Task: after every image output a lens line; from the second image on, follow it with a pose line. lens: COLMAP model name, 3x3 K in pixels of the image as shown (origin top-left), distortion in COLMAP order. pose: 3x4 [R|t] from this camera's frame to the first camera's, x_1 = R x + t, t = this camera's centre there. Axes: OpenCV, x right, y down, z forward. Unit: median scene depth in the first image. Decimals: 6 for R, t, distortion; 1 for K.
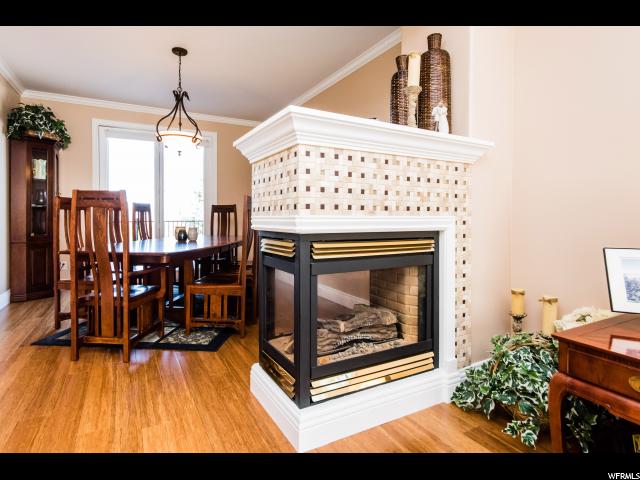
lens RADIAL K [[318.4, 0, 320.0], [0, 318.4, 240.0], [0, 0, 1]] dist [0.002554, -0.000171]
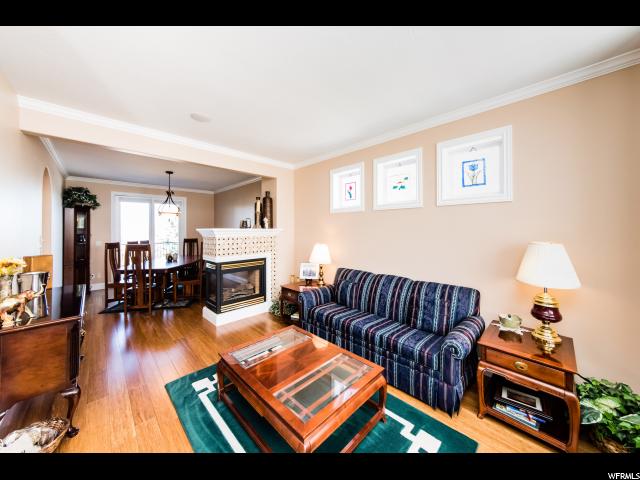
lens RADIAL K [[237.8, 0, 319.3], [0, 237.8, 222.8], [0, 0, 1]] dist [-0.020528, -0.000028]
pose [[0.976719, -0.022500, 0.213340, 0.268561], [0.040415, 0.995976, -0.079988, -0.111767], [-0.210682, 0.086748, 0.973698, -0.984676]]
